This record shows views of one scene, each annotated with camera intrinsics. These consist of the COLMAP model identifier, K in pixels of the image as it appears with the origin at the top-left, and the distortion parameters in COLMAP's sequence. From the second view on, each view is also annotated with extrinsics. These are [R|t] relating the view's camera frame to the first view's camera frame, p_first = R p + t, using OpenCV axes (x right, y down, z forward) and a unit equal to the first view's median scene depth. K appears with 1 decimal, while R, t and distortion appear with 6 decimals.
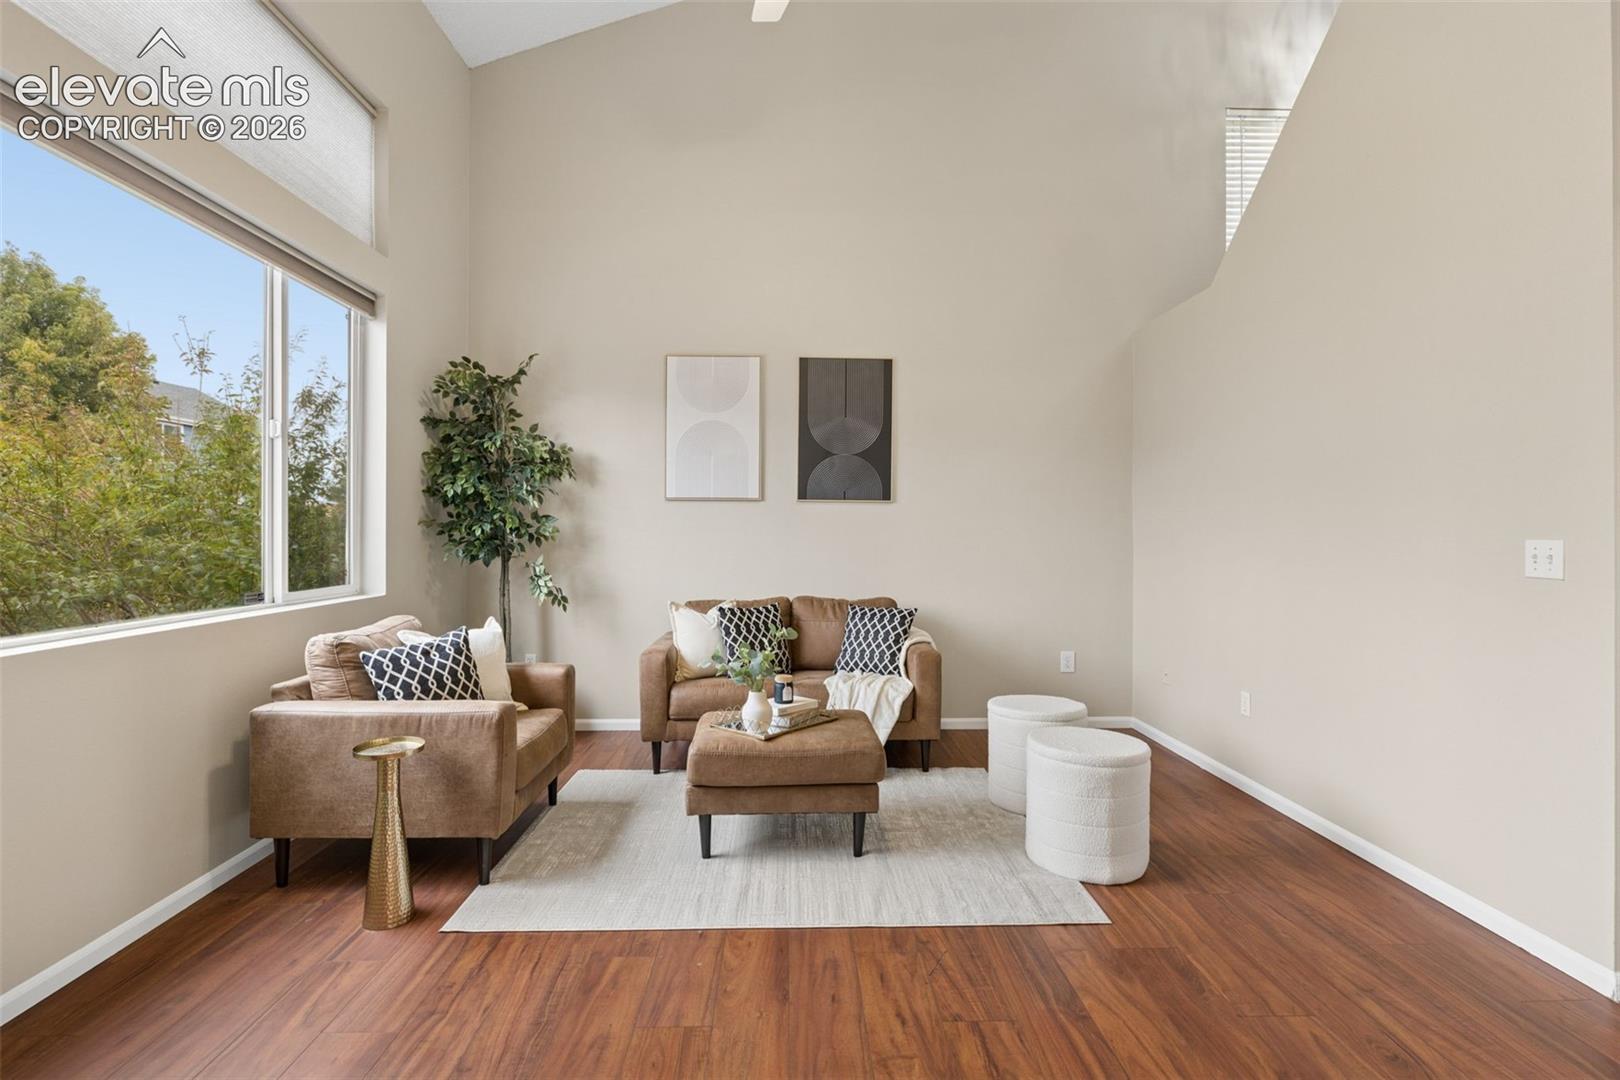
lens RADIAL K [[784.9, 0, 813.0], [0, 784.9, 530.6], [0, 0, 1]] dist [-0.001421, 0.000643]
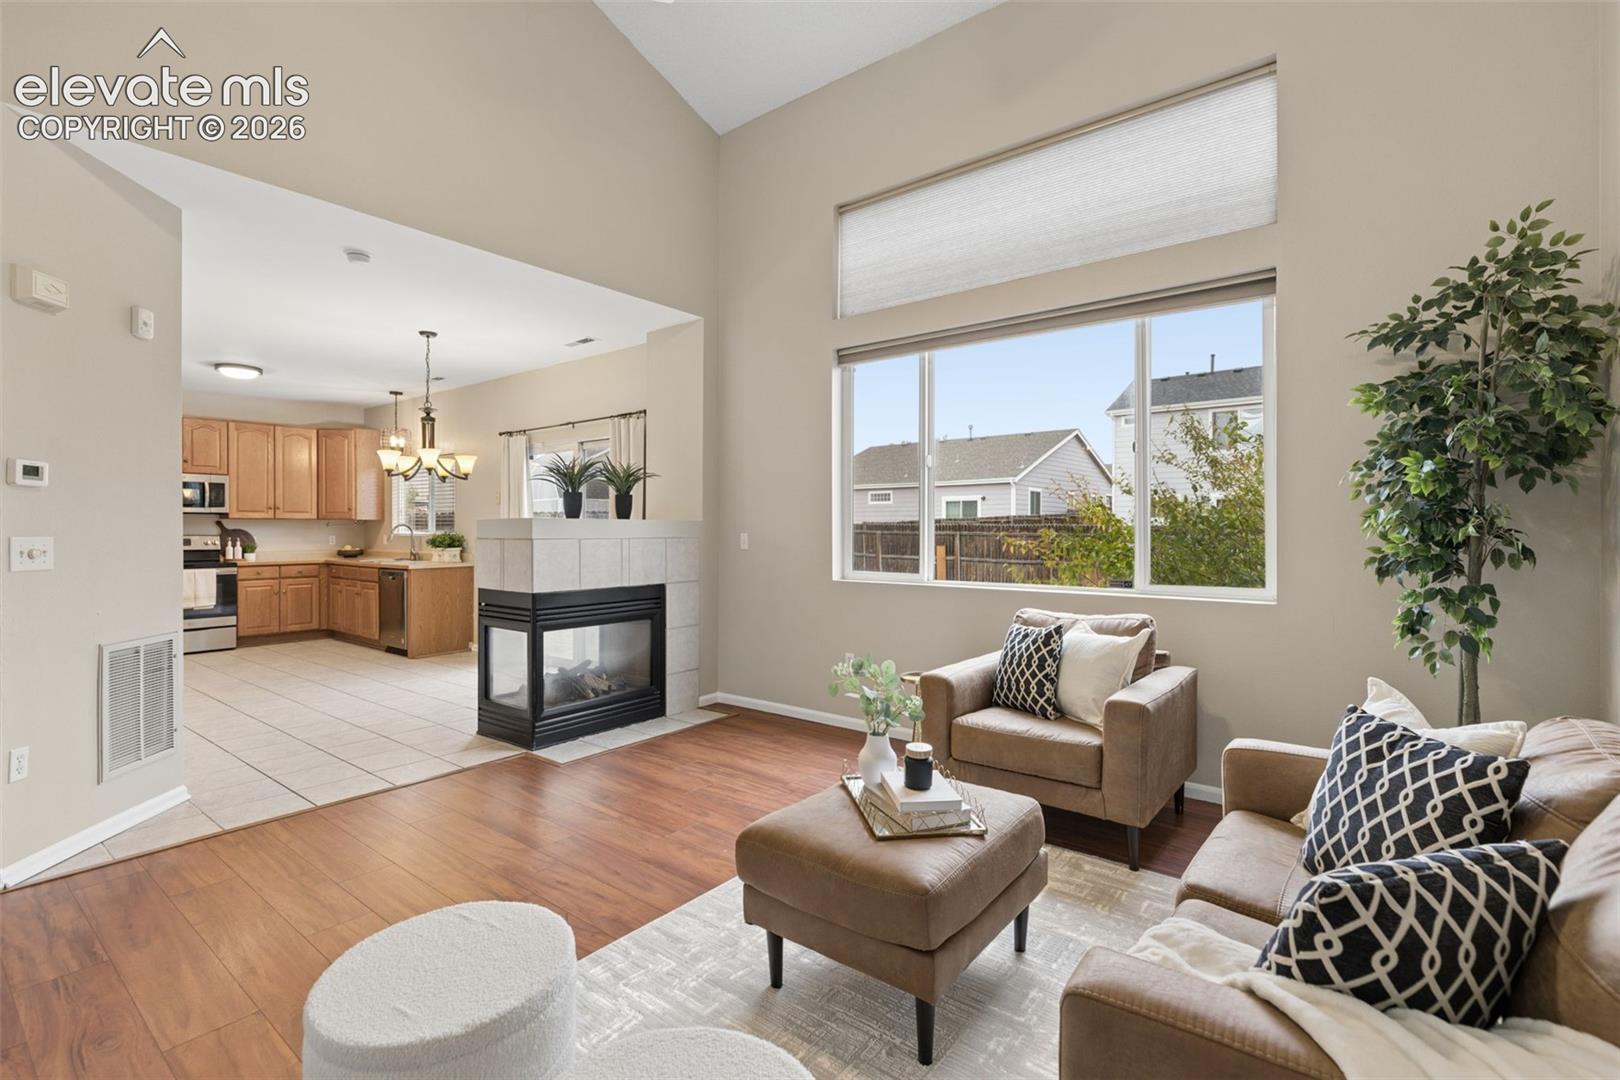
lens RADIAL K [[742.4, 0, 805.0], [0, 742.4, 527.8], [0, 0, 1]] dist [0.012248, 0.000151]
pose [[-0.653468, -0.002051, -0.756952, 0.437982], [-0.002569, 0.999997, -0.000491, -0.003570], [0.756950, 0.001624, -0.653471, 1.151002]]
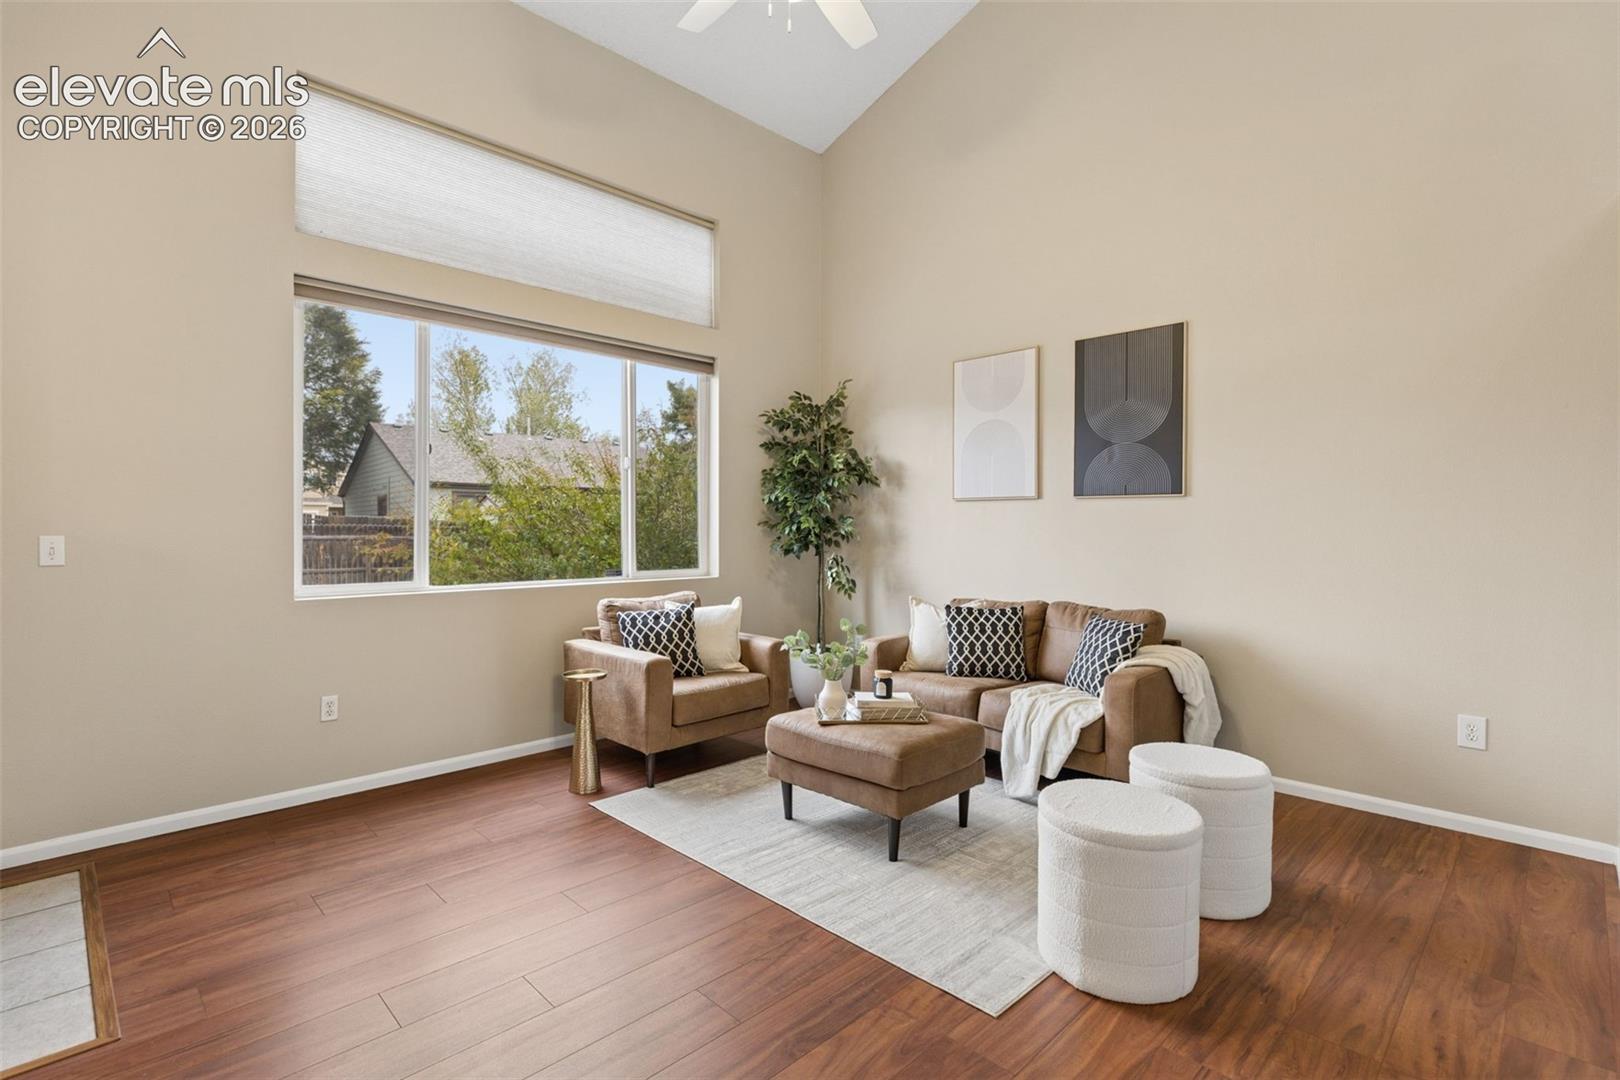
lens RADIAL K [[764.0, 0, 811.9], [0, 764.0, 532.0], [0, 0, 1]] dist [-0.000606, 0.000284]
pose [[0.679644, 0.002146, -0.733539, 0.540595], [-0.000948, 0.999997, 0.002047, 0.000554], [0.733542, -0.000696, 0.679644, 0.215350]]
